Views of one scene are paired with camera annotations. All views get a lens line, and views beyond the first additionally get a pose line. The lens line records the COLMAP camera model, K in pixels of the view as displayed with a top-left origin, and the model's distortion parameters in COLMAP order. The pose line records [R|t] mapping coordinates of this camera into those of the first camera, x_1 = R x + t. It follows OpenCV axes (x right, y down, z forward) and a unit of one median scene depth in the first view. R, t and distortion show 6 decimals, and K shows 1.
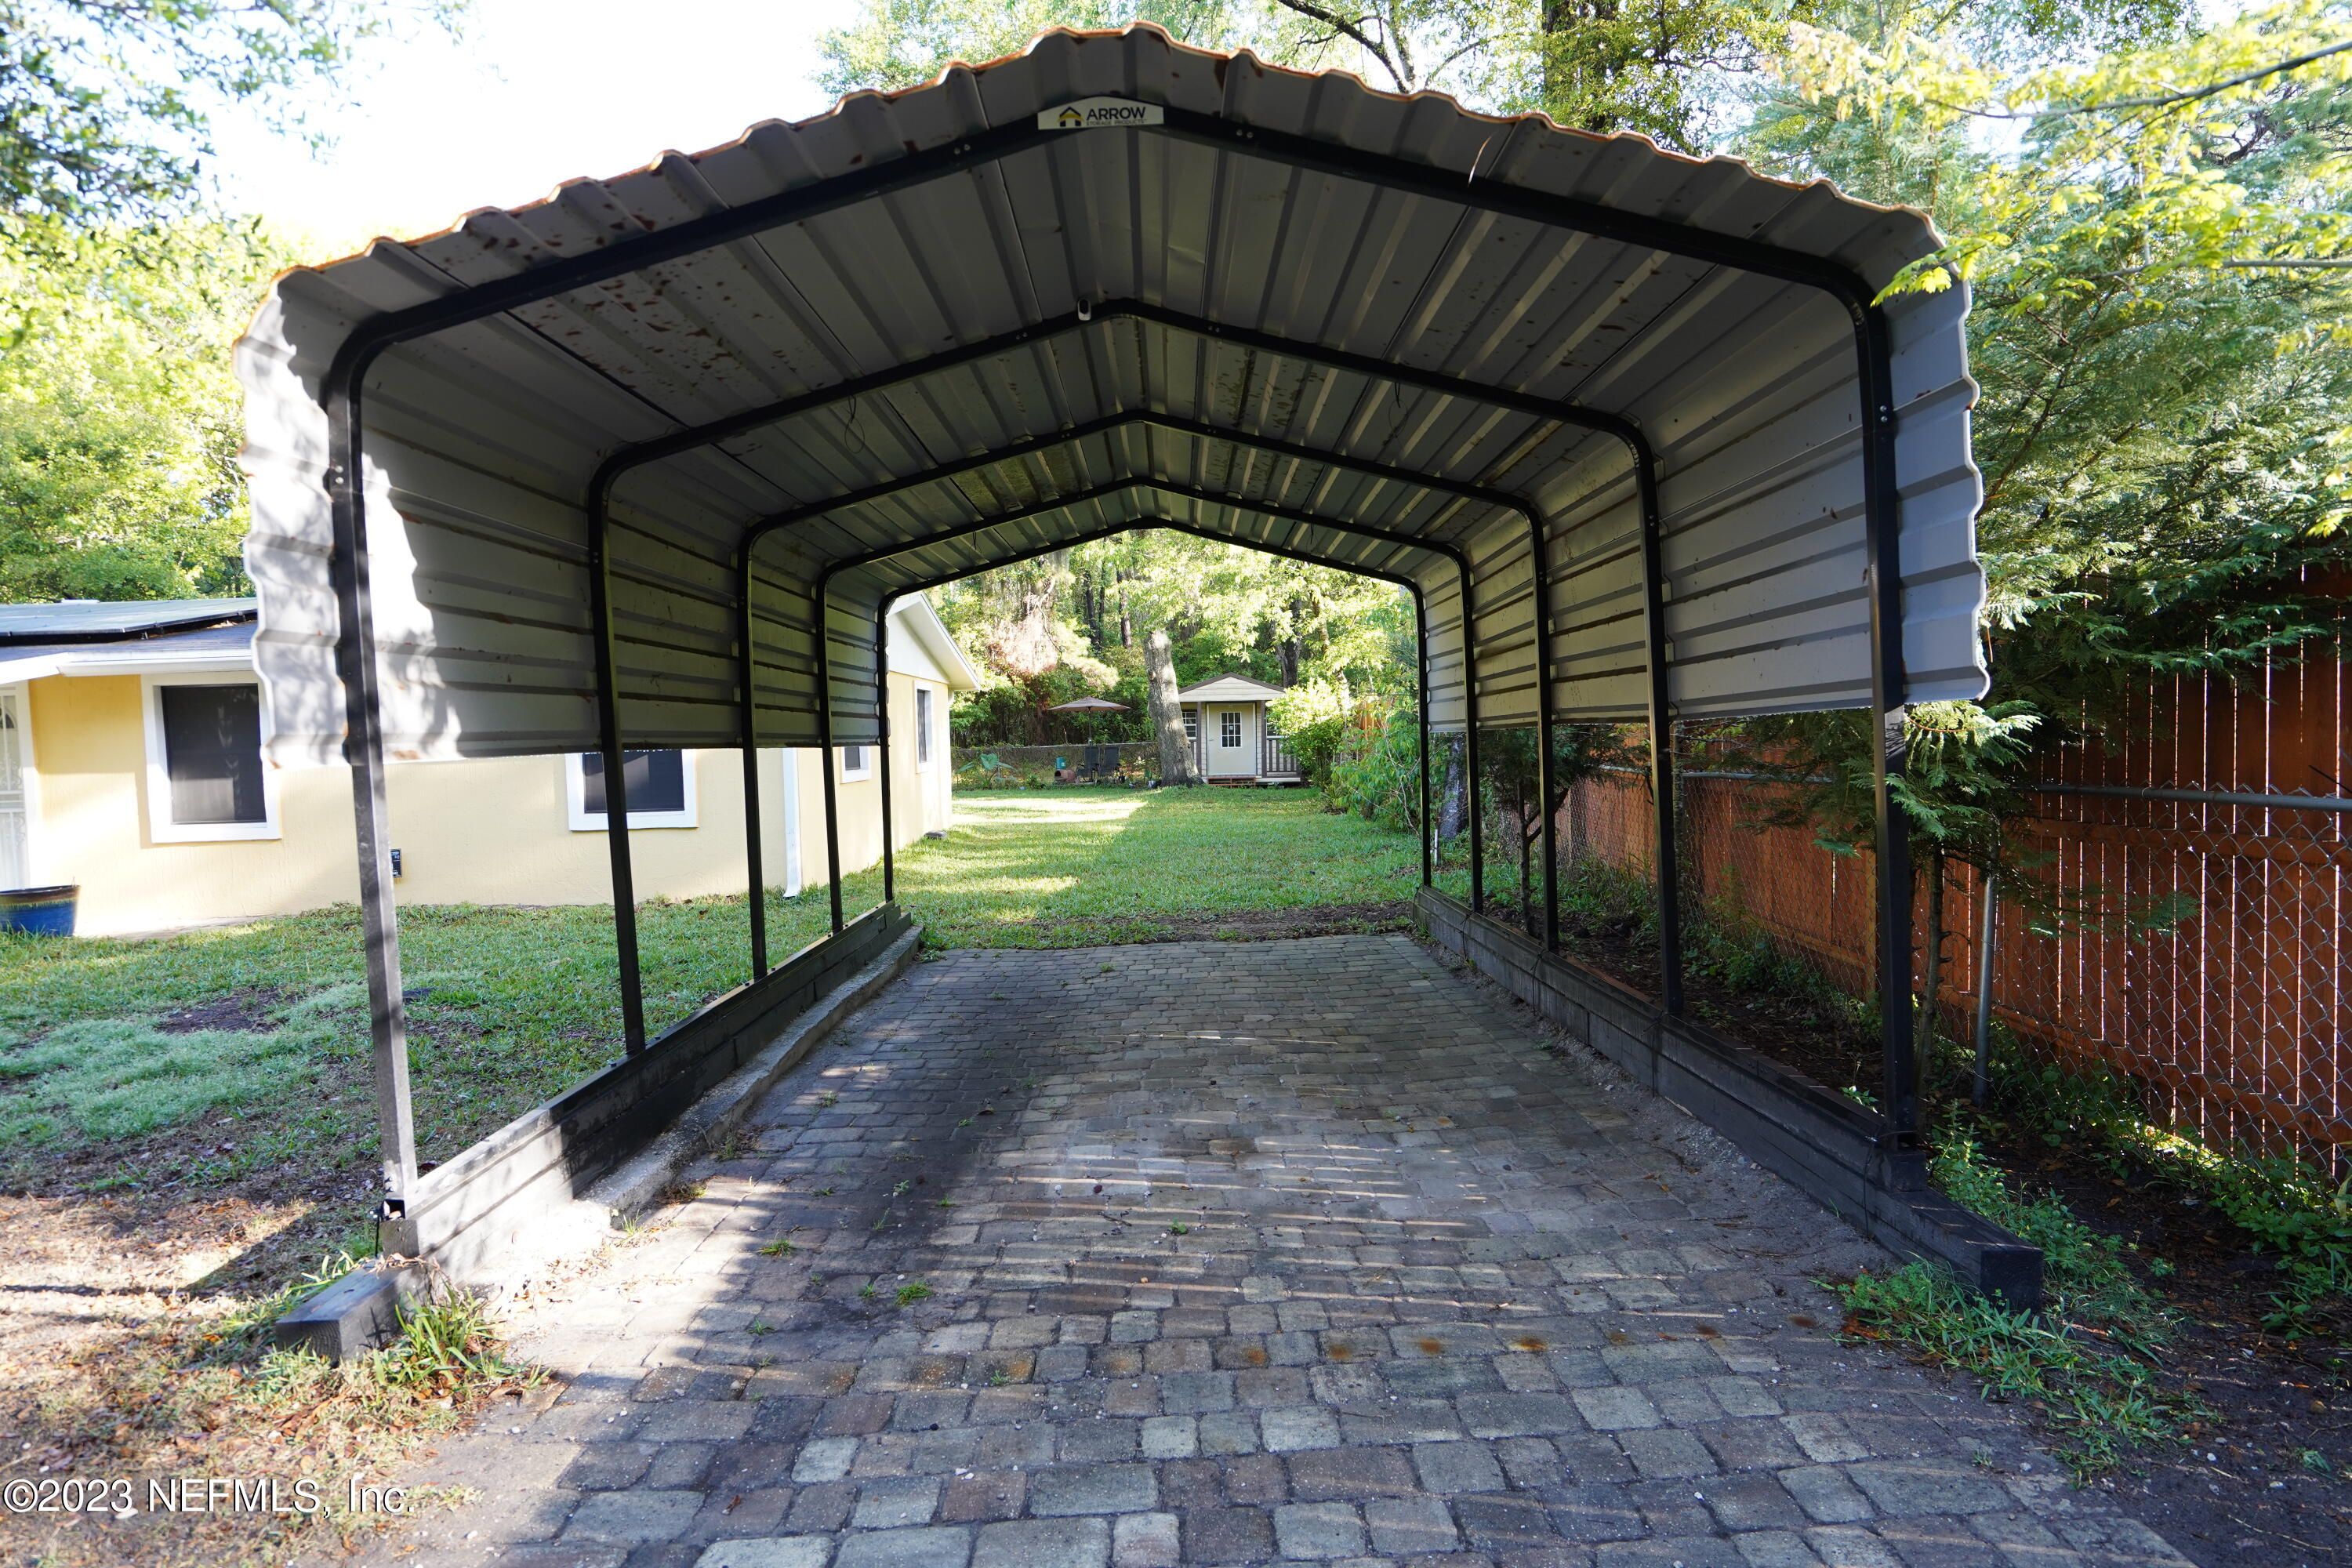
lens RADIAL K [[1083.3, 0, 1176.0], [0, 1083.3, 784.0], [0, 0, 1]] dist [-0.048798, -0.000036]
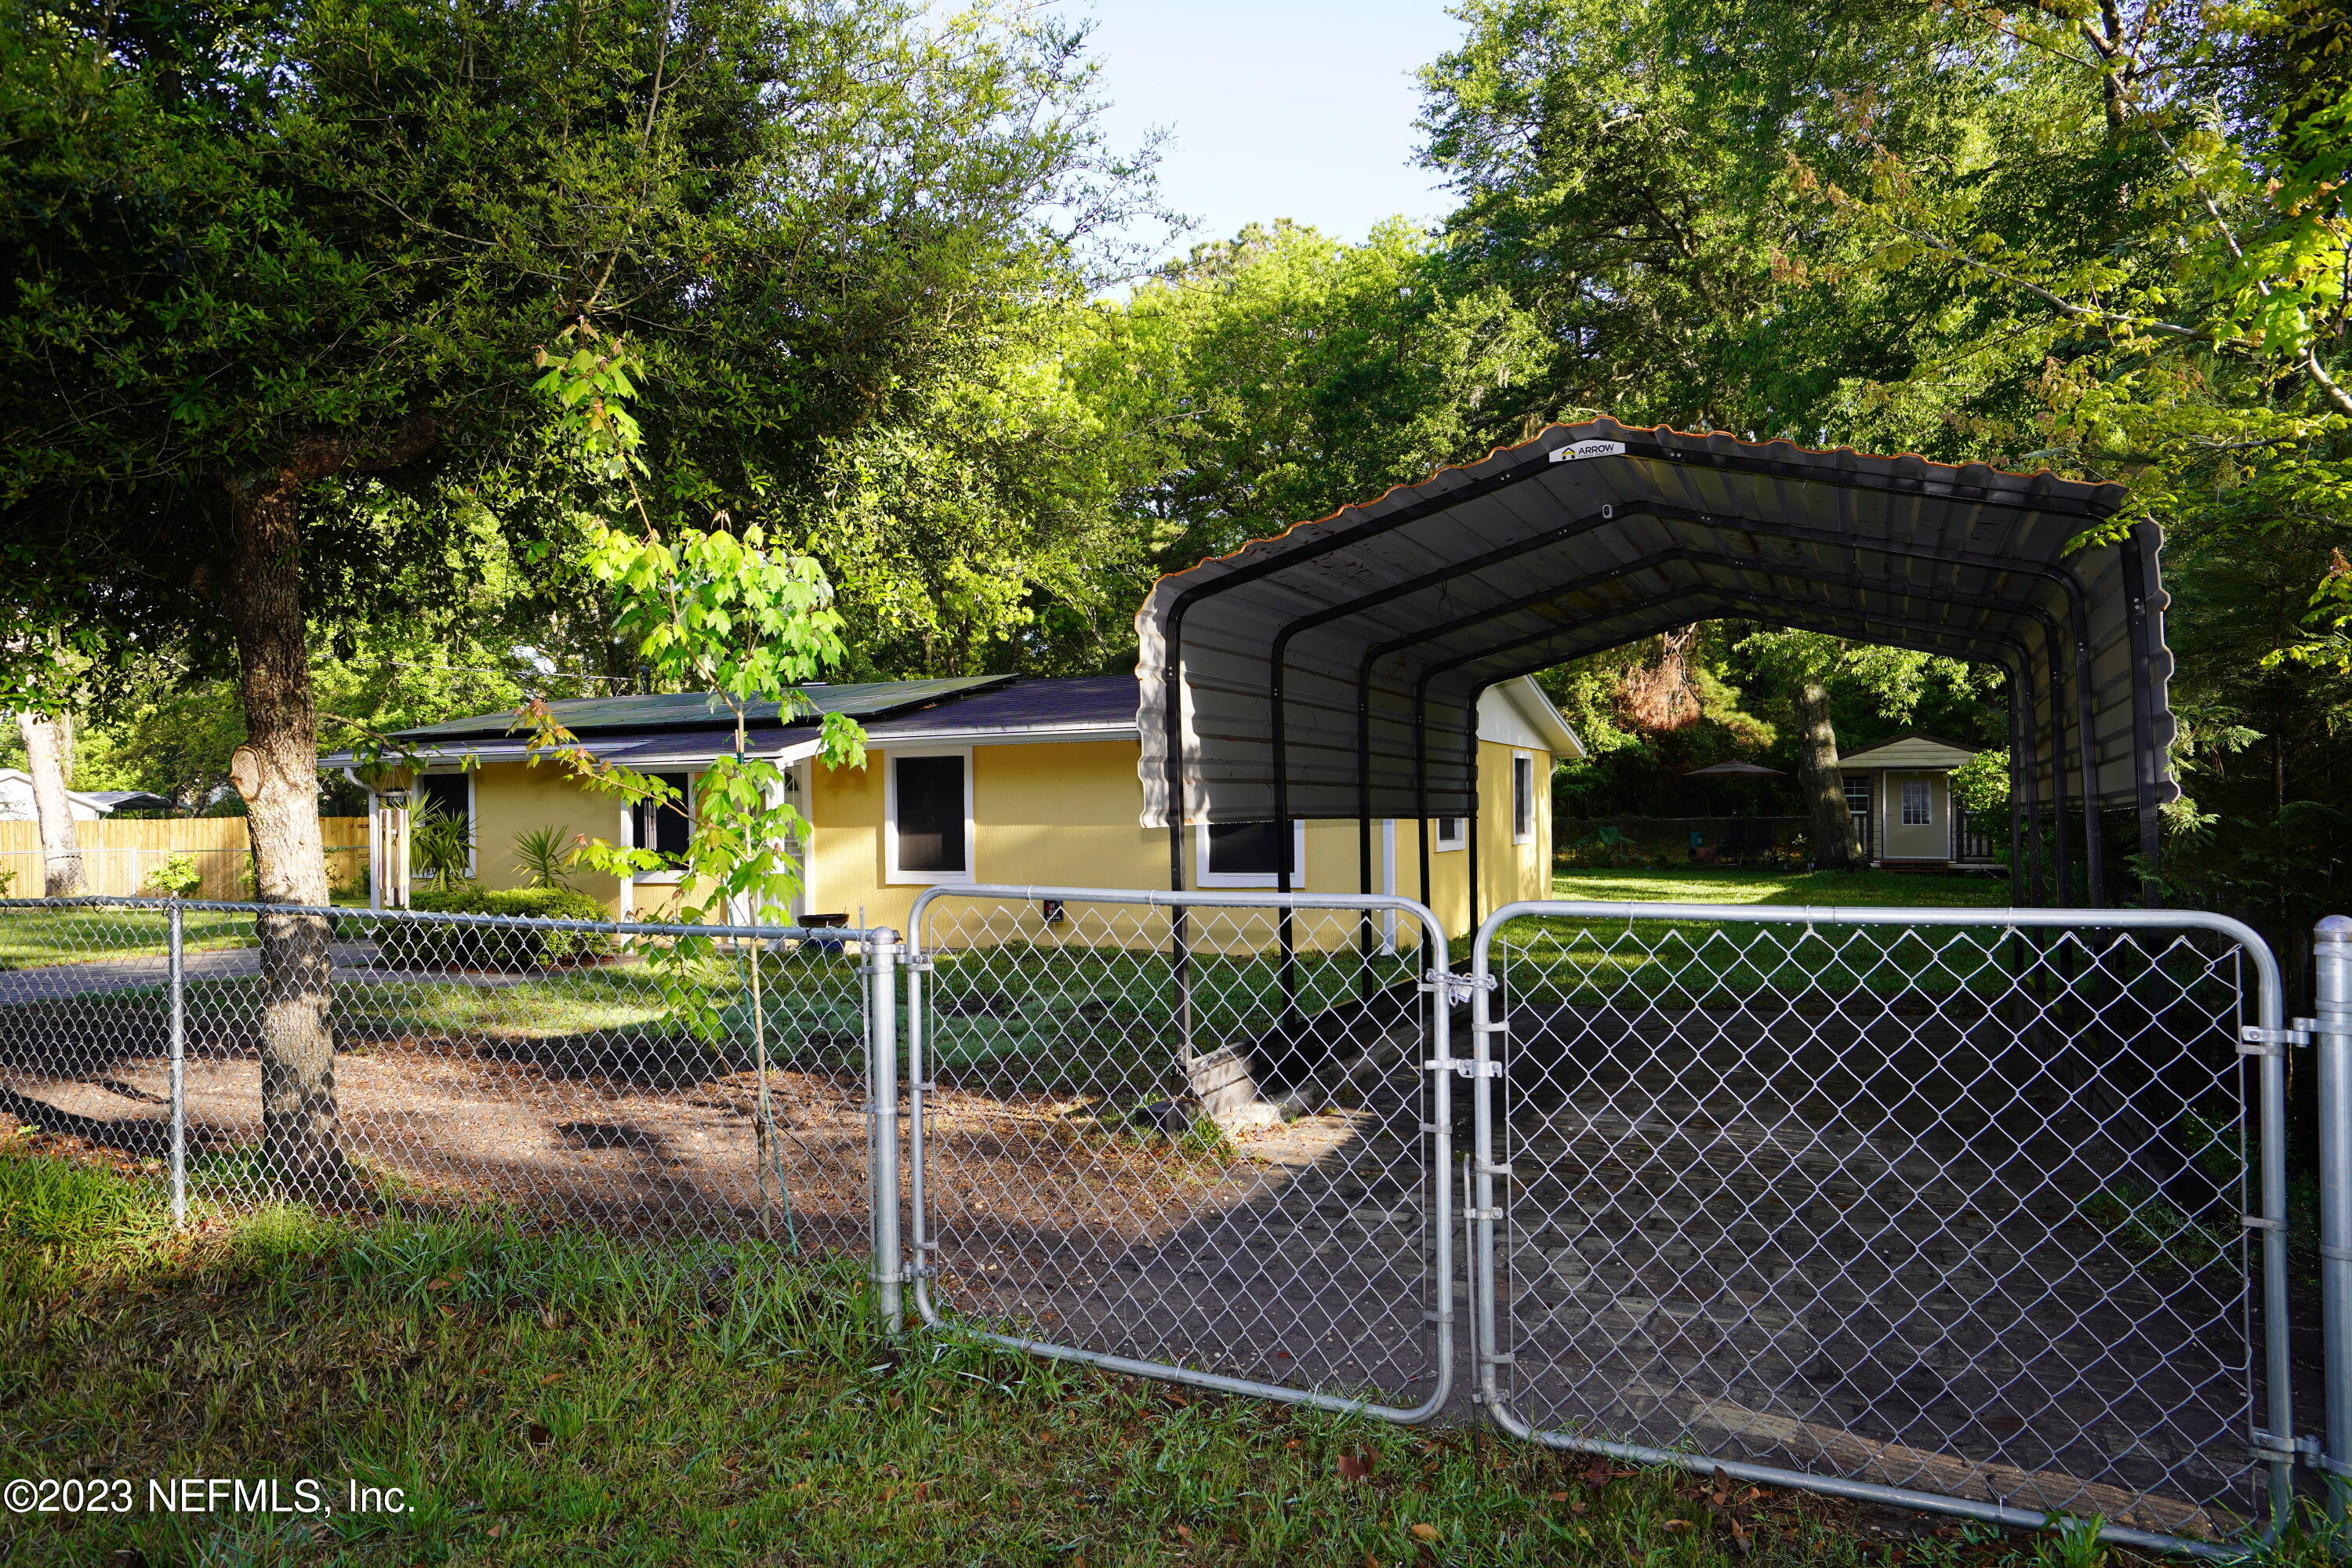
lens RADIAL K [[1543.6, 0, 1176.0], [0, 1543.6, 784.0], [0, 0, 1]] dist [0.000151, 0.000168]
pose [[0.891160, 0.007471, -0.453628, 0.162857], [-0.032480, 0.998349, -0.047366, 0.013271], [0.452525, 0.056945, 0.889932, -0.508707]]
